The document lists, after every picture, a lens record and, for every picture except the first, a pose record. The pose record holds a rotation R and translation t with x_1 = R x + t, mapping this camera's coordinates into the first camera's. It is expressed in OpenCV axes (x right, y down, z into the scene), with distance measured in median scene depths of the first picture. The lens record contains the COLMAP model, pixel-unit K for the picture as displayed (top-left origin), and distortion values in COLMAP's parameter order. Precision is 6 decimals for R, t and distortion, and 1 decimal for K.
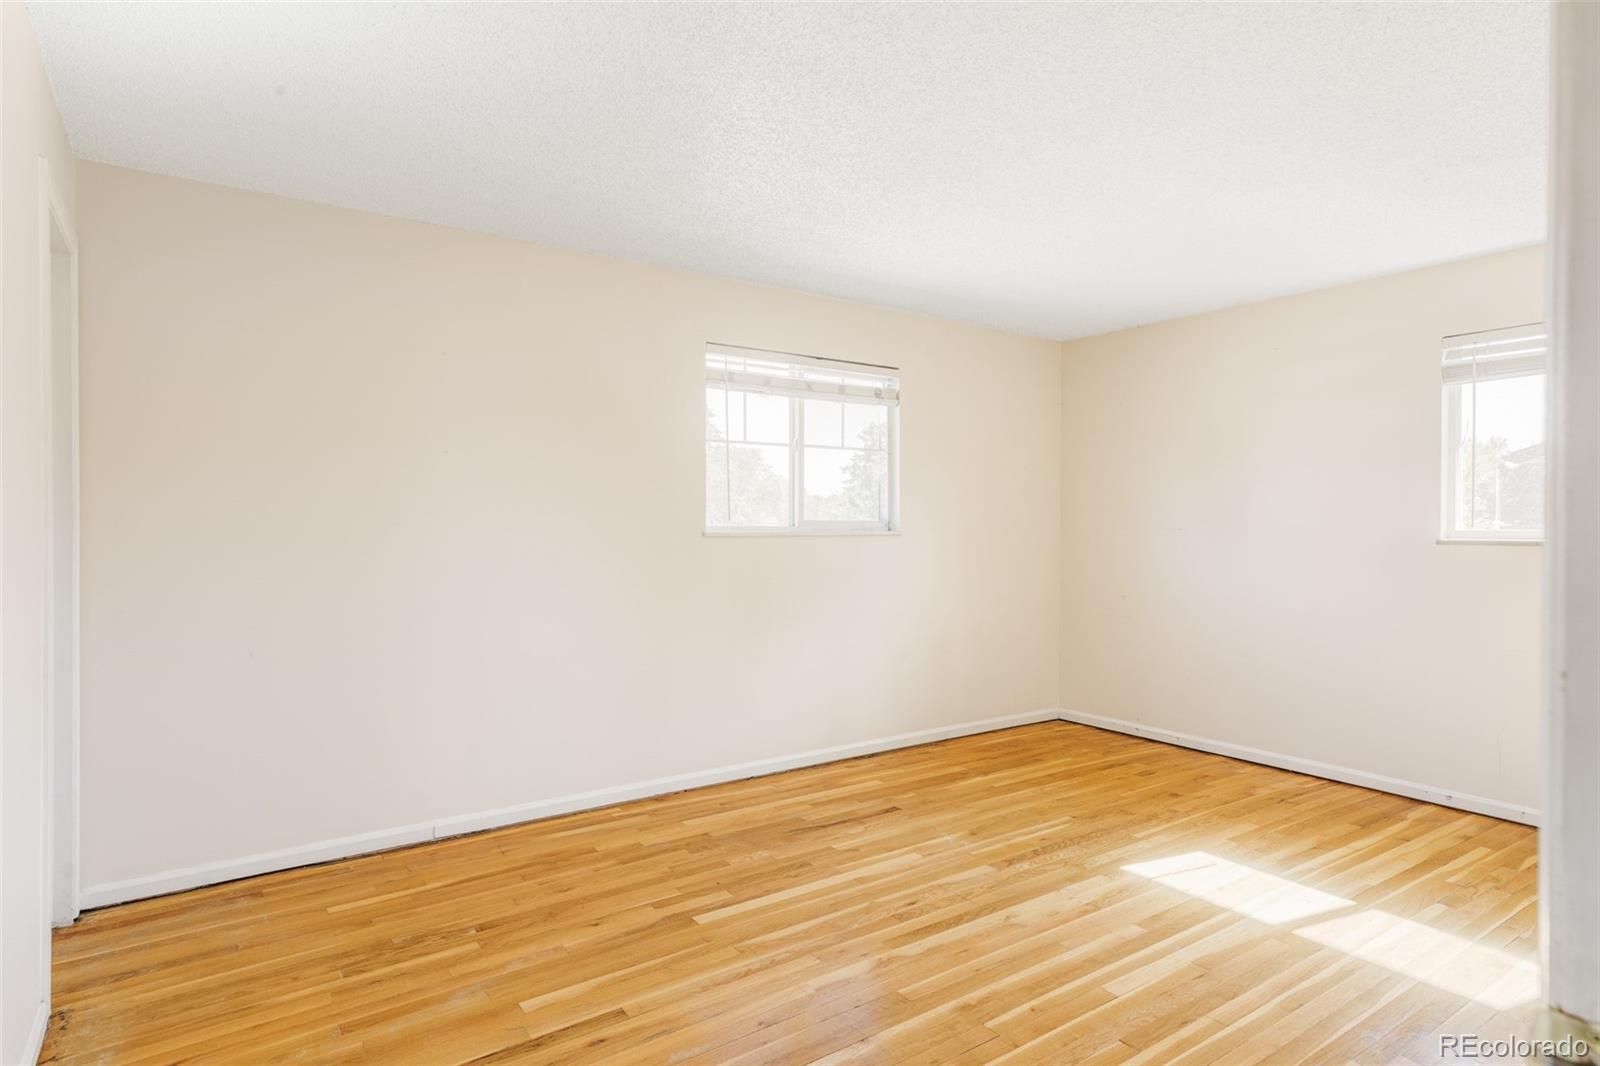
lens RADIAL K [[858.7, 0, 822.9], [0, 858.7, 534.5], [0, 0, 1]] dist [0.003358, 0.001259]
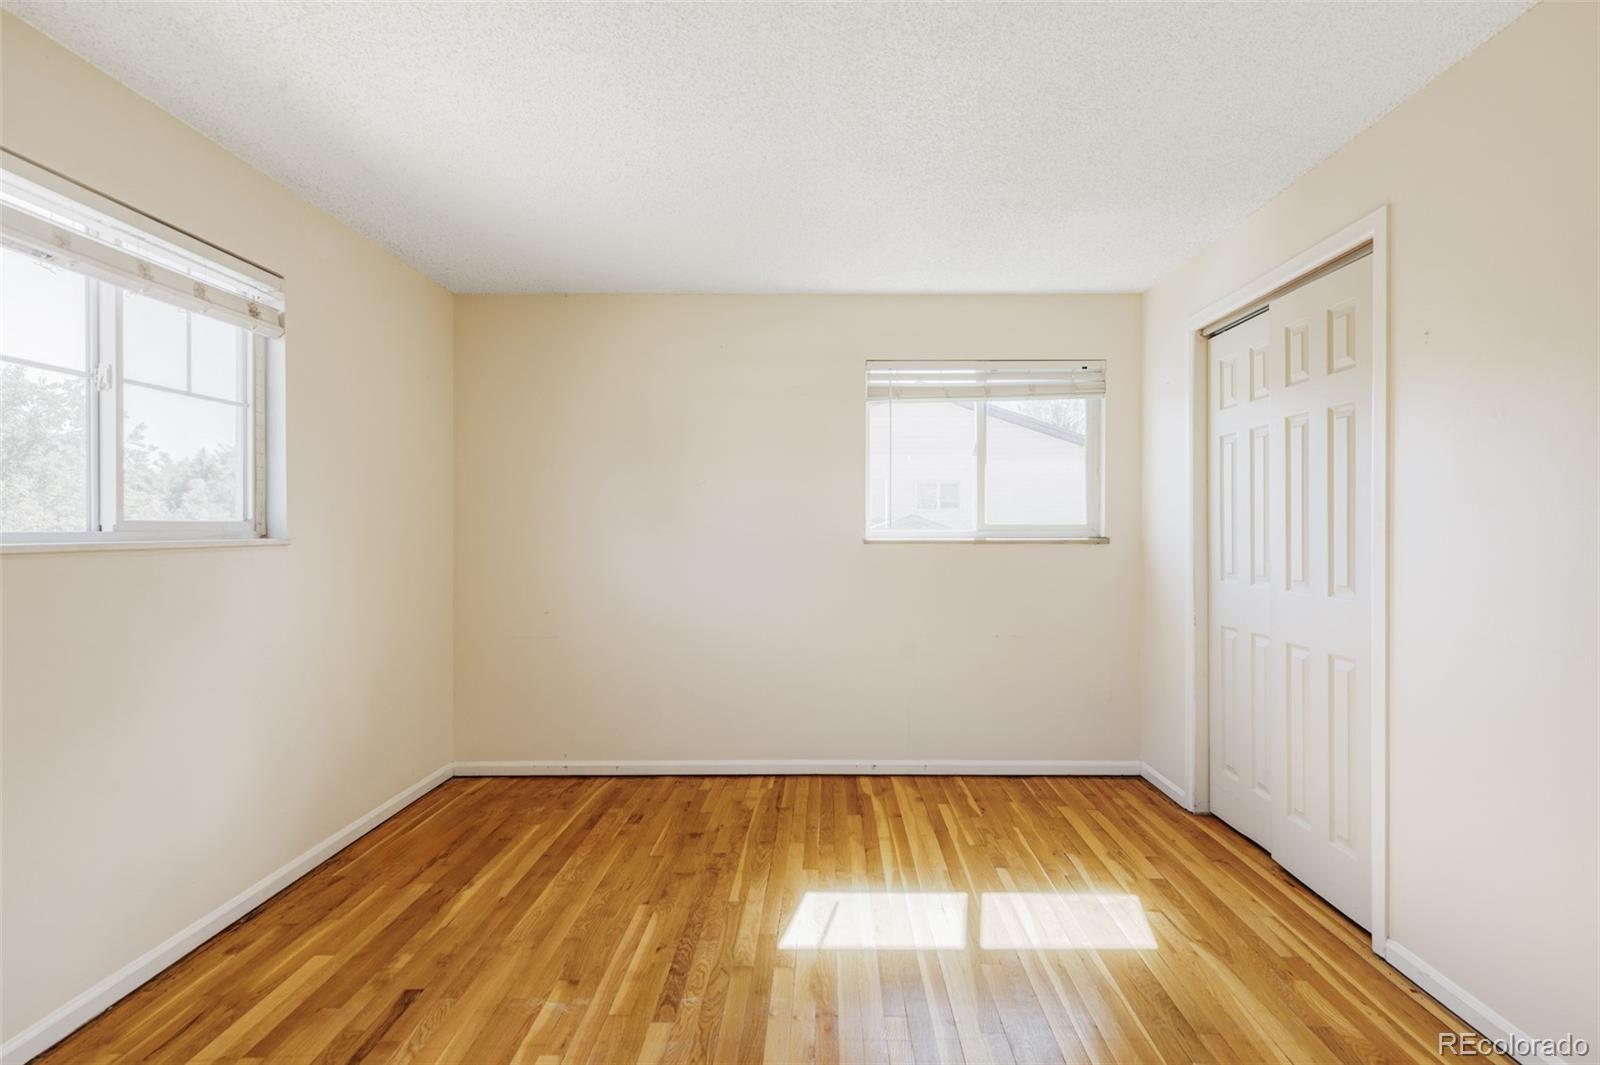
lens RADIAL K [[858.7, 0, 822.9], [0, 858.7, 534.0], [0, 0, 1]] dist [0.003358, 0.001259]
pose [[0.589107, -0.009057, 0.808005, -0.230658], [0.011260, 0.999932, 0.002999, -0.005680], [-0.807977, 0.007332, 0.589169, 0.393996]]
